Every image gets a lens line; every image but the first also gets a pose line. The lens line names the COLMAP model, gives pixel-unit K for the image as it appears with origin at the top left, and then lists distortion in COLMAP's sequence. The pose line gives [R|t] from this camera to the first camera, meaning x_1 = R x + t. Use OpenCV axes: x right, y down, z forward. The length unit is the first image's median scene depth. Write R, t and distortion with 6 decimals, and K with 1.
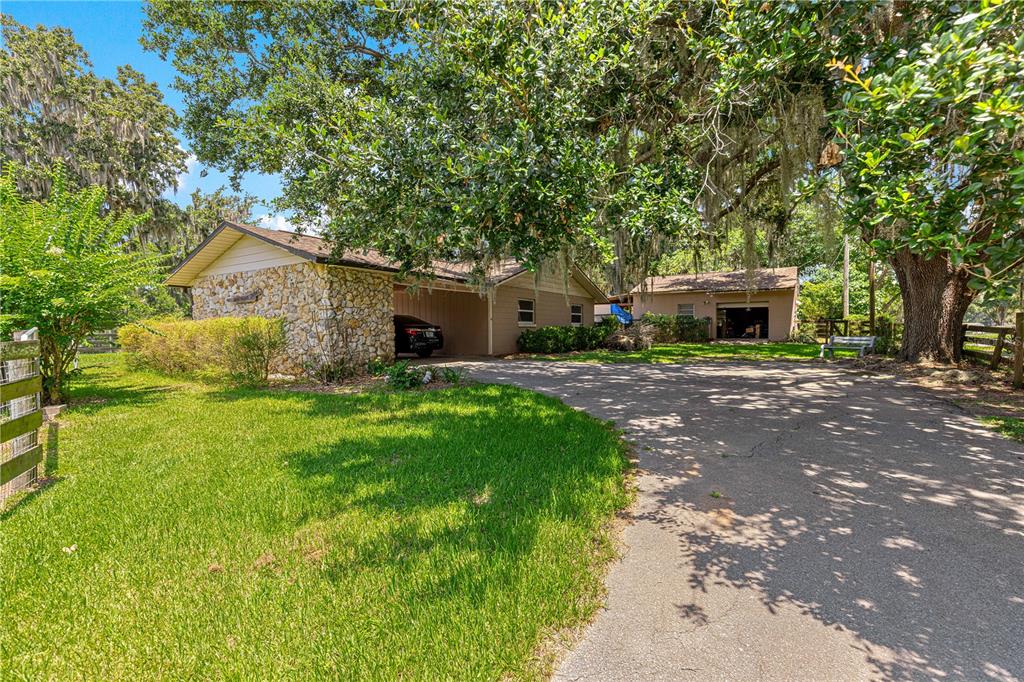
lens RADIAL K [[465.9, 0, 503.5], [0, 465.9, 319.3], [0, 0, 1]] dist [0.015405, -0.002594]
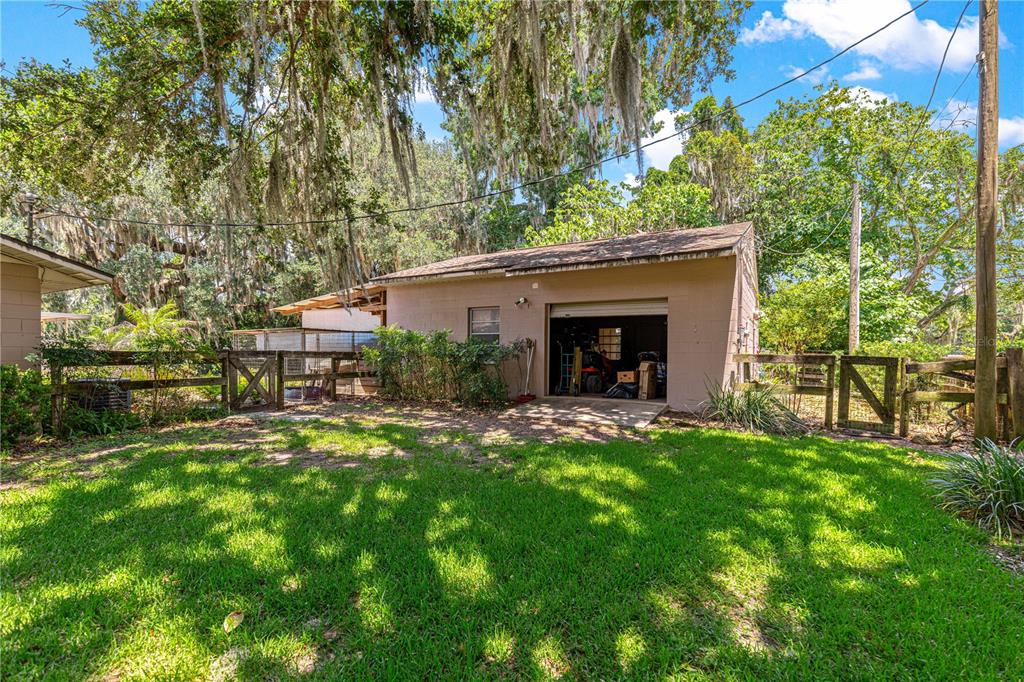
lens RADIAL K [[465.9, 0, 510.3], [0, 465.9, 341.6], [0, 0, 1]] dist [0.015405, -0.002594]
pose [[0.998943, 0.018749, 0.041971, 0.463330], [-0.018553, 0.999815, -0.005054, -0.001589], [-0.042058, 0.004270, 0.999106, 0.697558]]
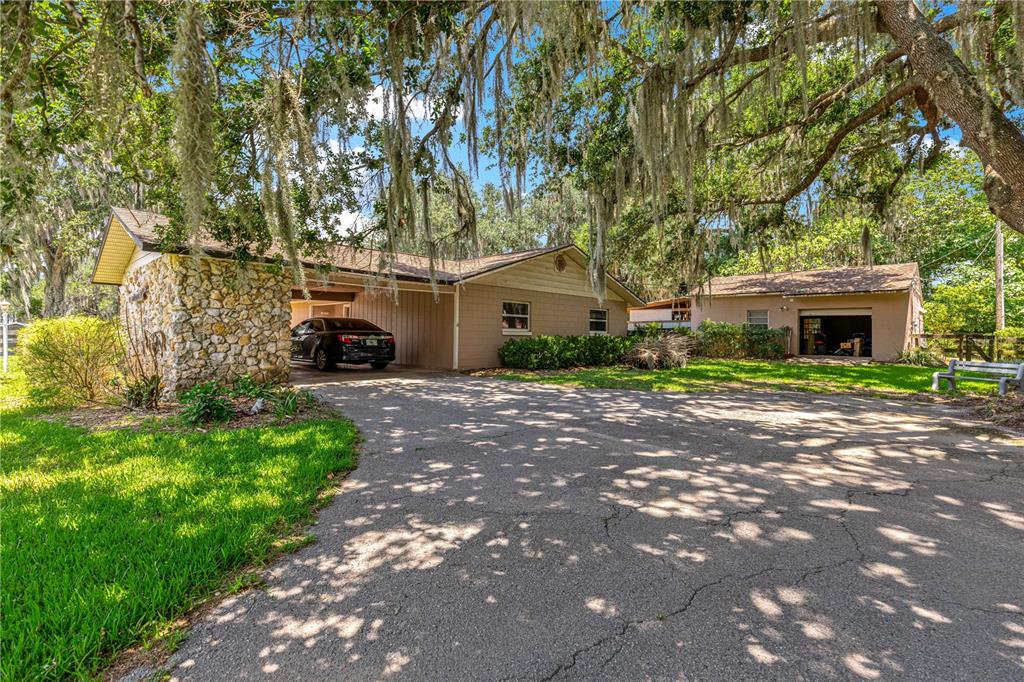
lens RADIAL K [[465.9, 0, 509.0], [0, 465.9, 303.3], [0, 0, 1]] dist [0.015405, -0.002594]
pose [[0.980533, 0.008695, -0.196160, 0.150789], [-0.017126, 0.998999, -0.041327, -0.004483], [0.195604, 0.043882, 0.979701, 0.150646]]
